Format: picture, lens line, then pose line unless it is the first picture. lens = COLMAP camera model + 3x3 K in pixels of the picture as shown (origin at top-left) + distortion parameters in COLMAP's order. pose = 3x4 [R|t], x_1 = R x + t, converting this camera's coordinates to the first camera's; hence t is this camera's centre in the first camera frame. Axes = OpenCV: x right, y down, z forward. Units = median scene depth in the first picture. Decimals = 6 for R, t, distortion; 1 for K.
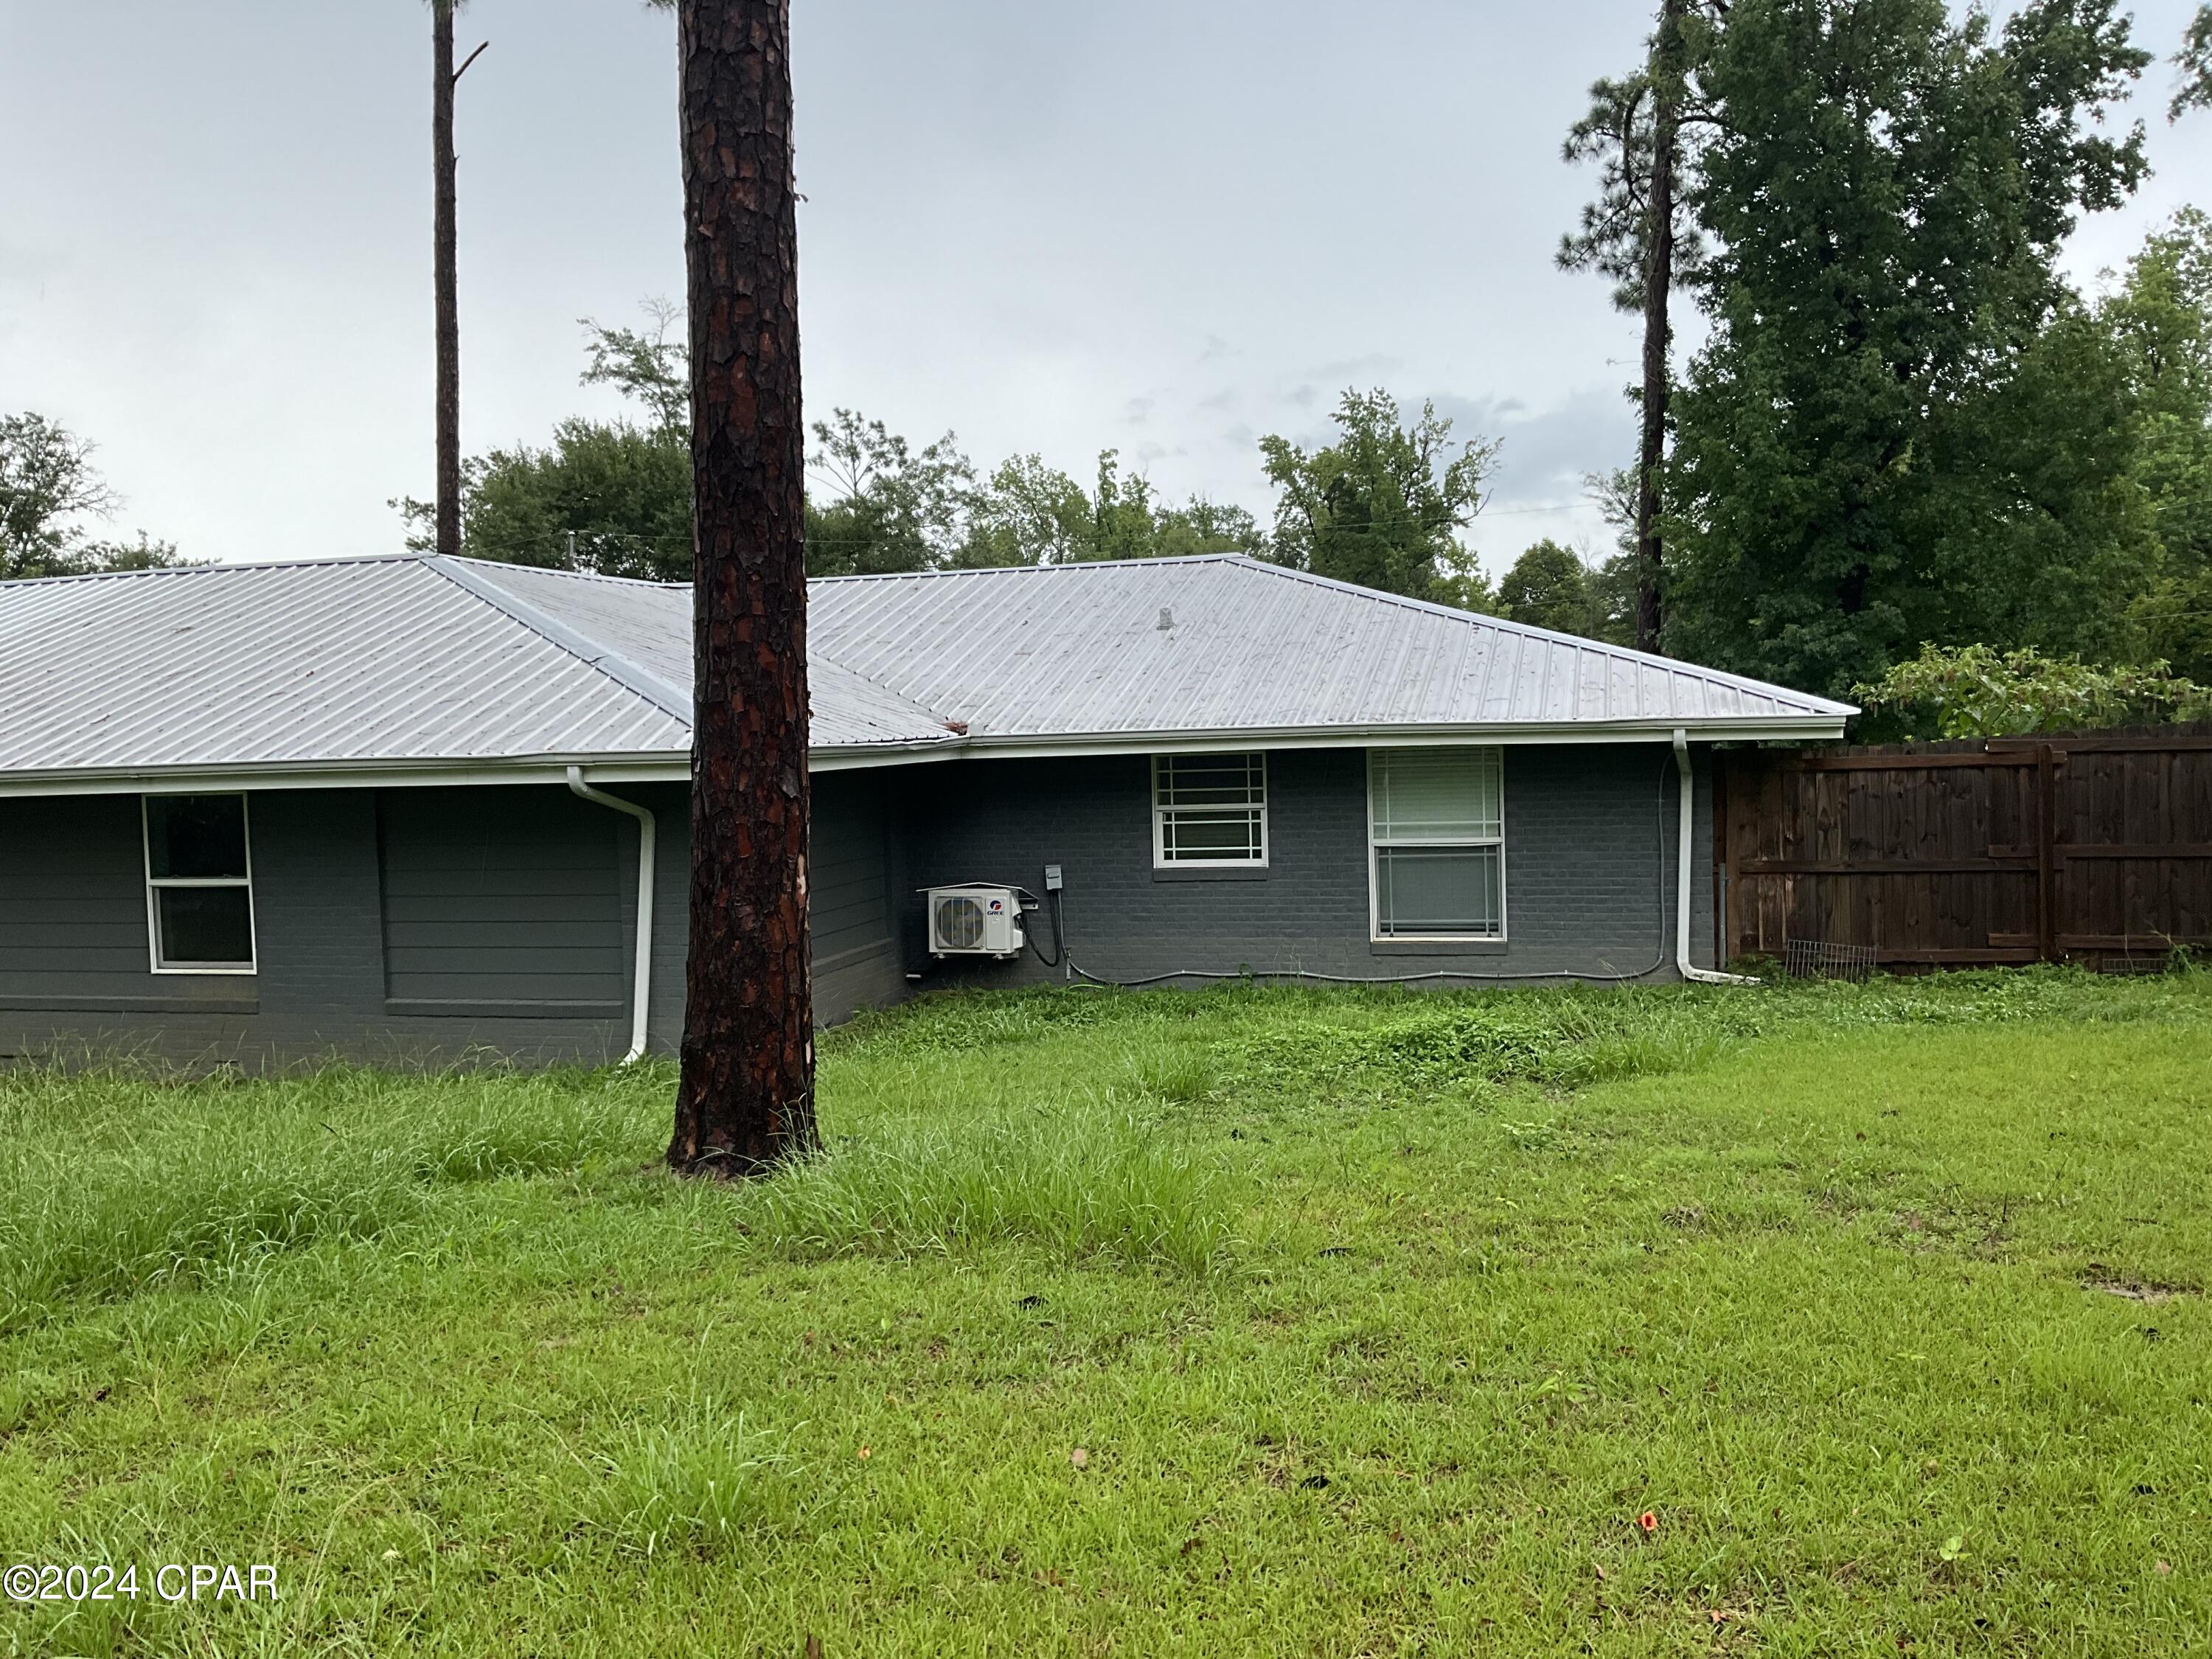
lens RADIAL K [[1818.2, 0, 1101.1], [0, 1818.2, 841.0], [0, 0, 1]] dist [0.084579, -0.161341]
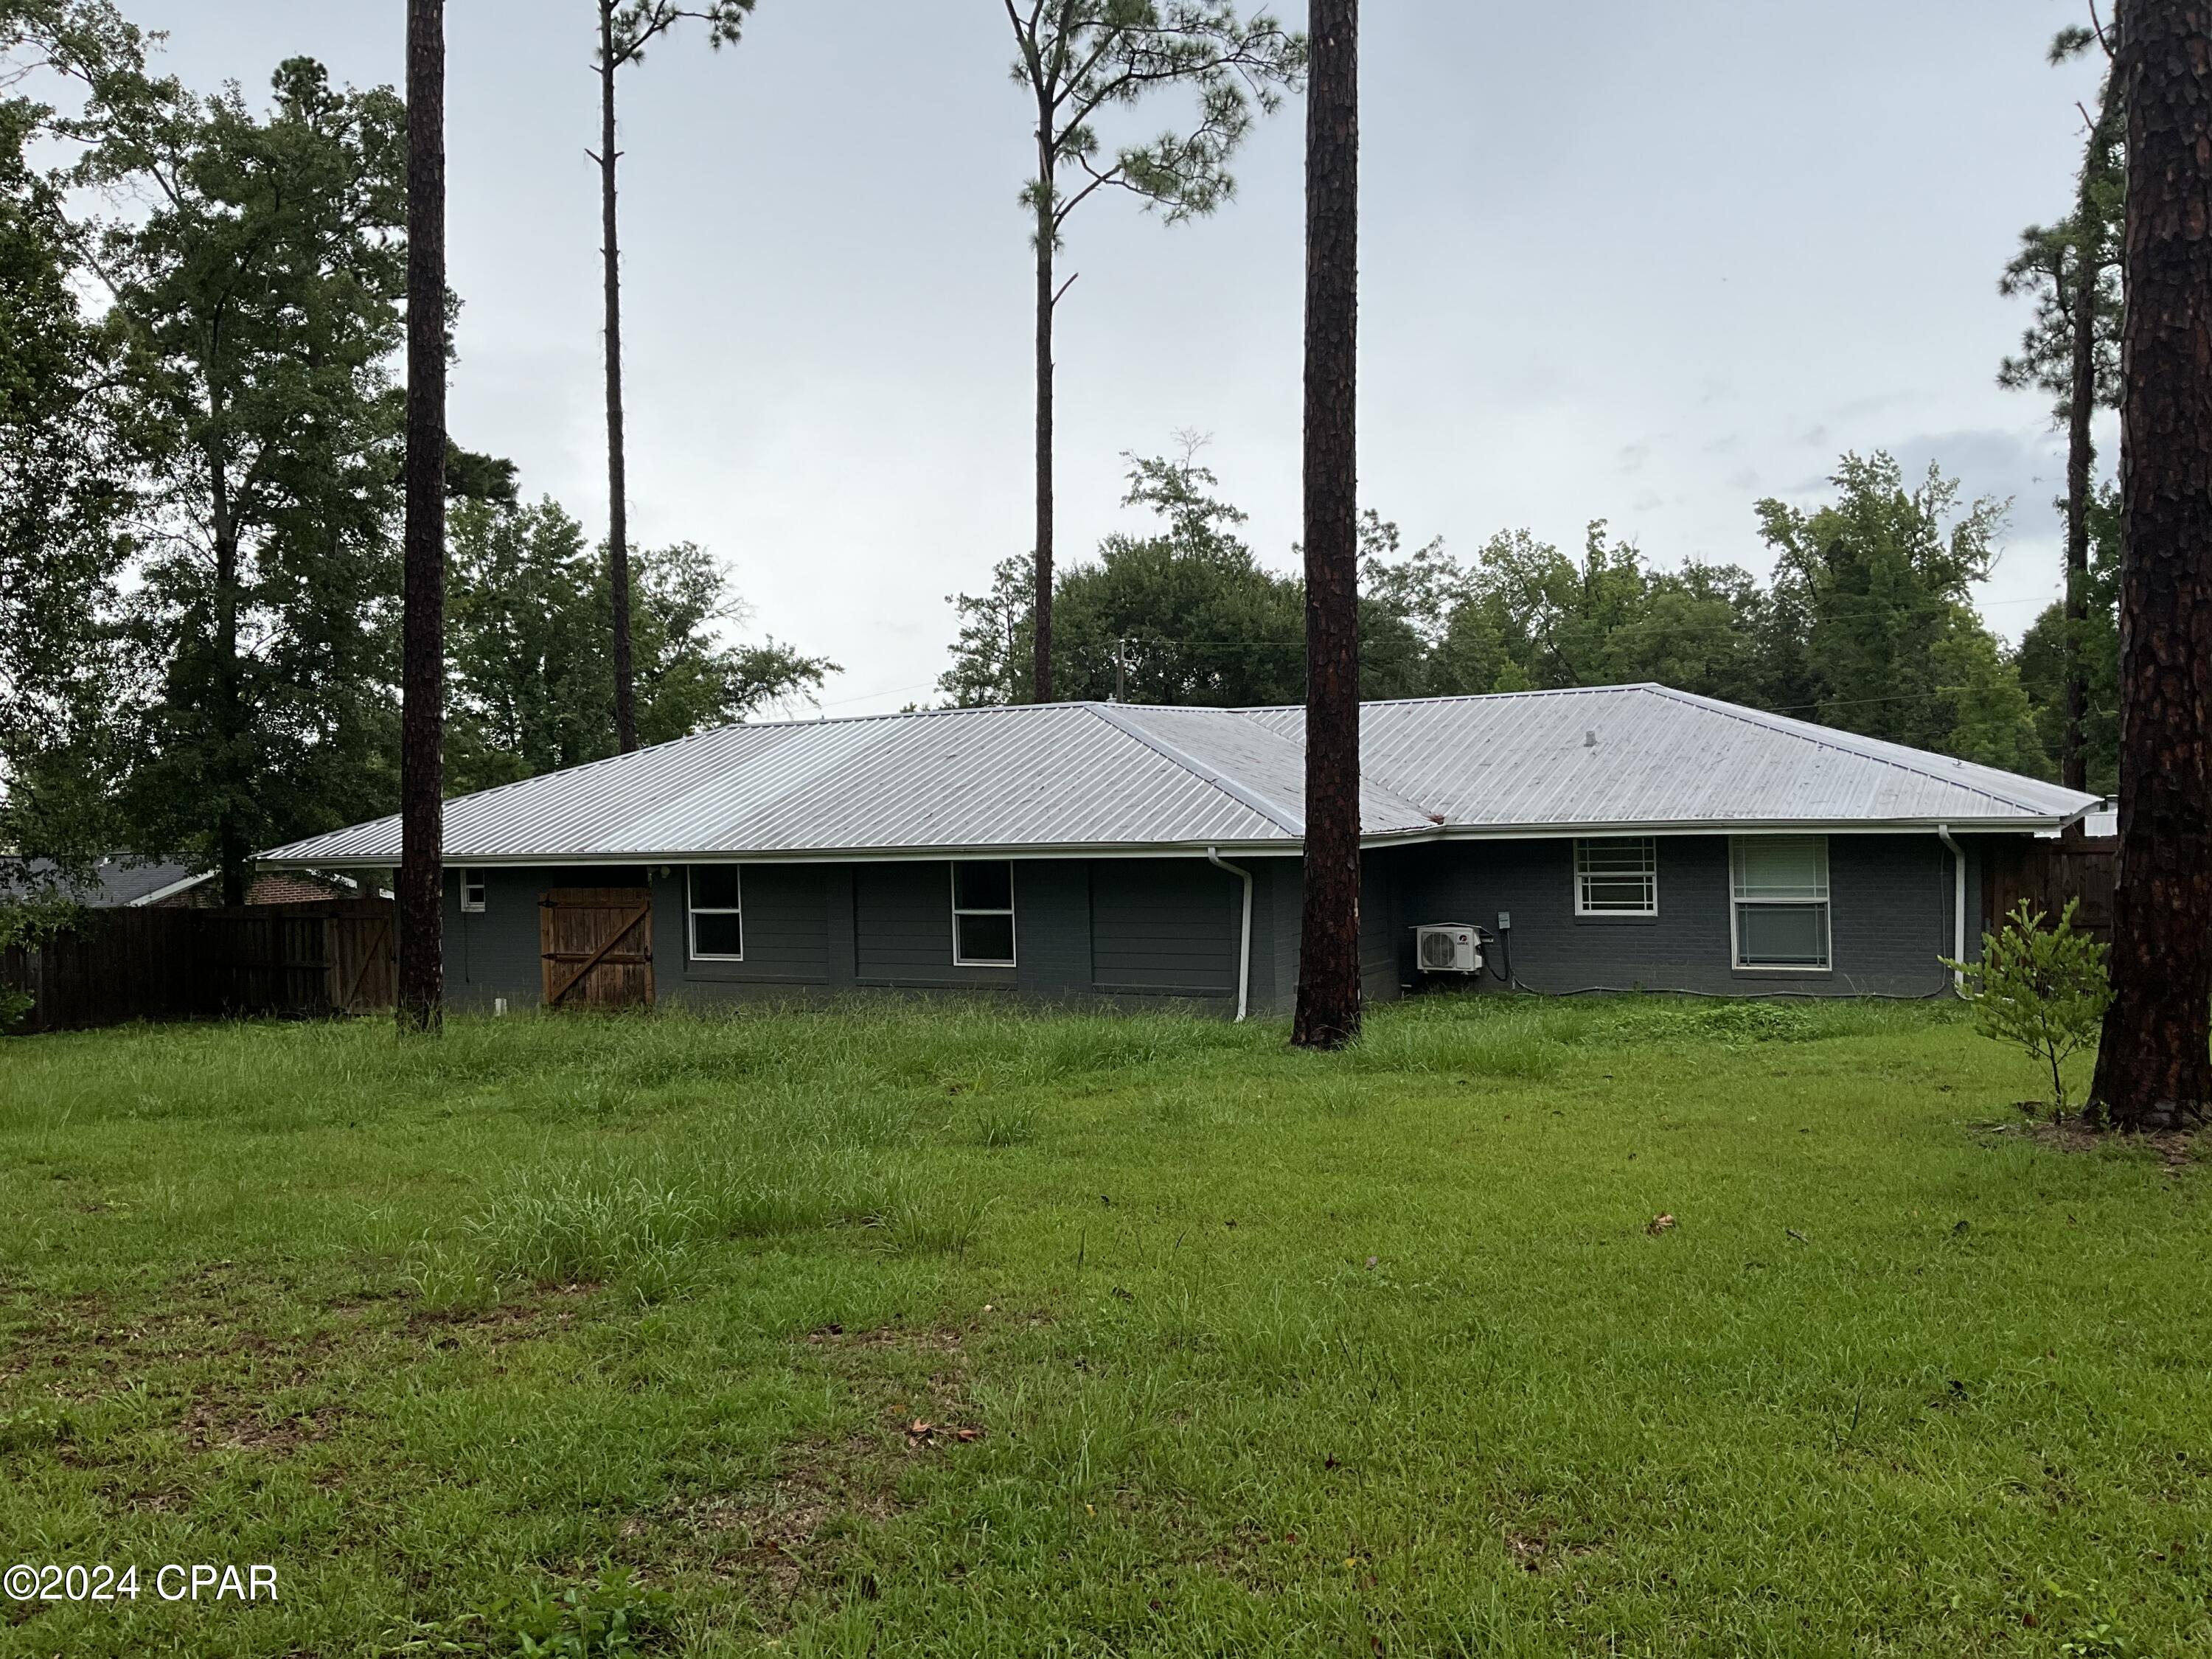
lens RADIAL K [[1818.2, 0, 1100.0], [0, 1818.2, 825.4], [0, 0, 1]] dist [0.084579, -0.161341]
pose [[0.964923, 0.003936, -0.262505, 0.048472], [-0.014463, 0.999166, -0.038182, 0.004522], [0.262136, 0.040639, 0.964175, -0.537637]]
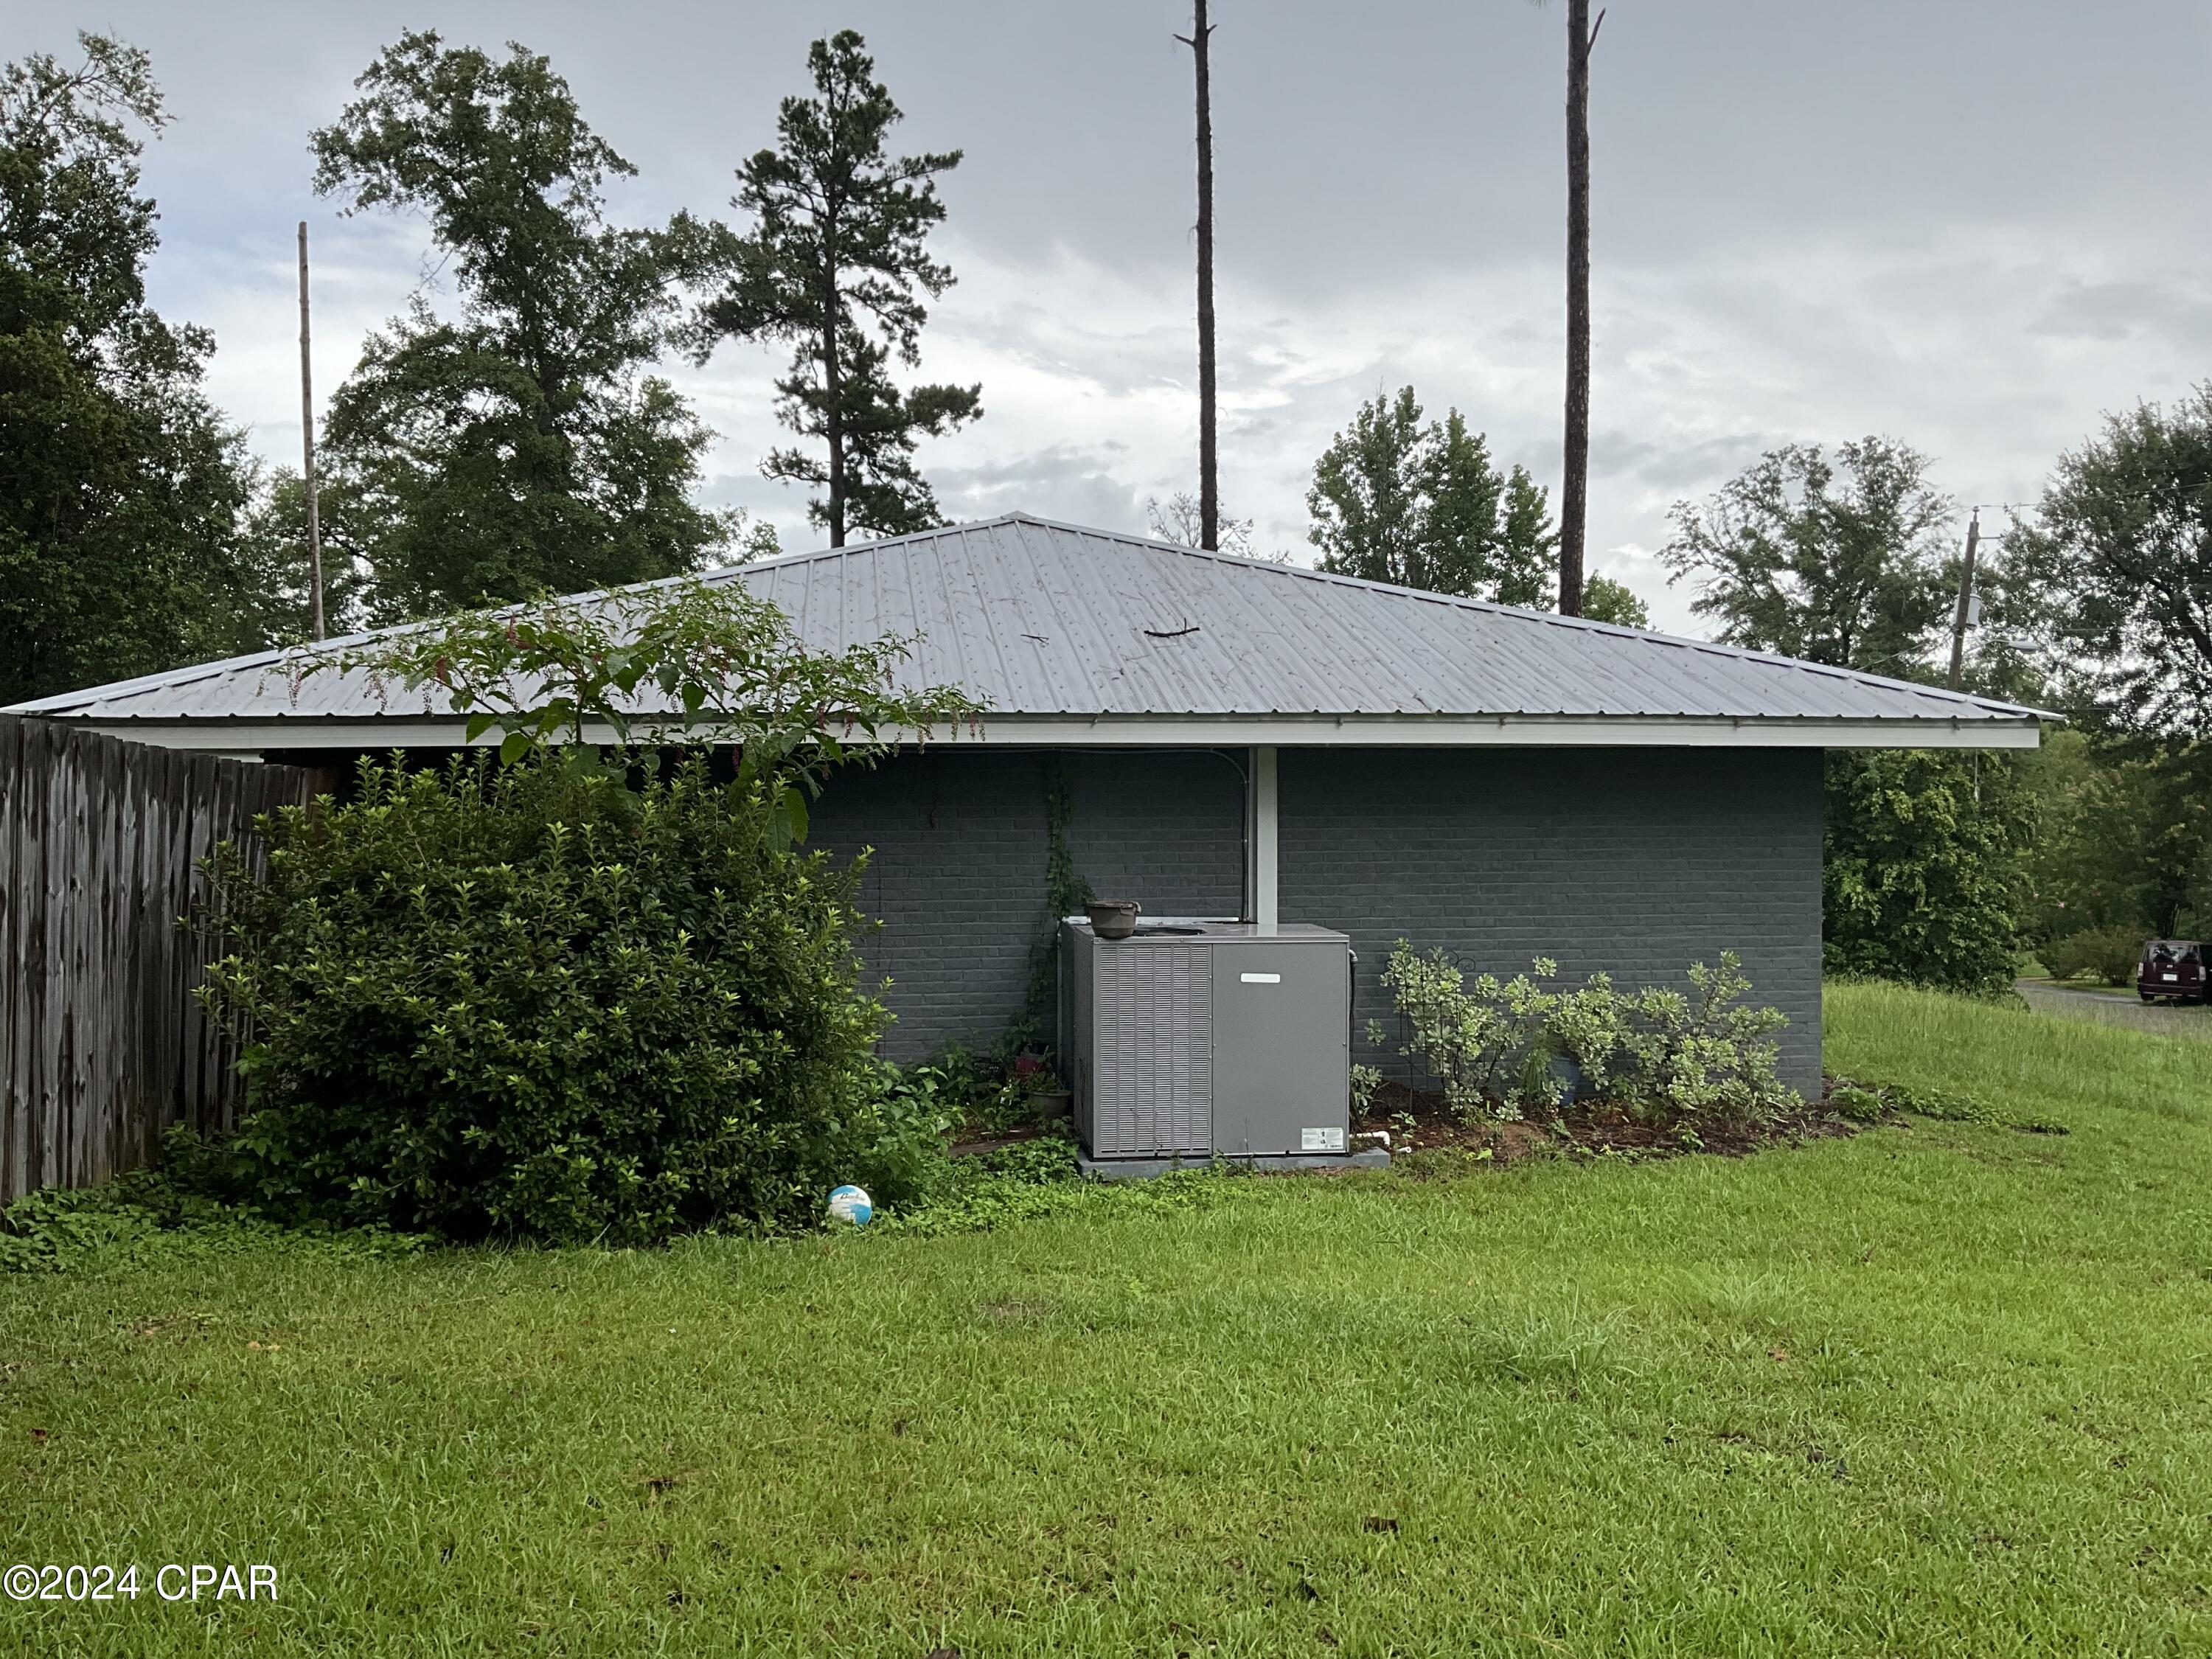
lens RADIAL K [[1818.2, 0, 1114.9], [0, 1818.2, 823.4], [0, 0, 1]] dist [0.084579, -0.161341]
pose [[0.398077, 0.049964, -0.915990, 1.063399], [-0.063042, 0.997645, 0.027021, -0.073434], [0.915183, 0.046989, 0.400289, 0.990569]]
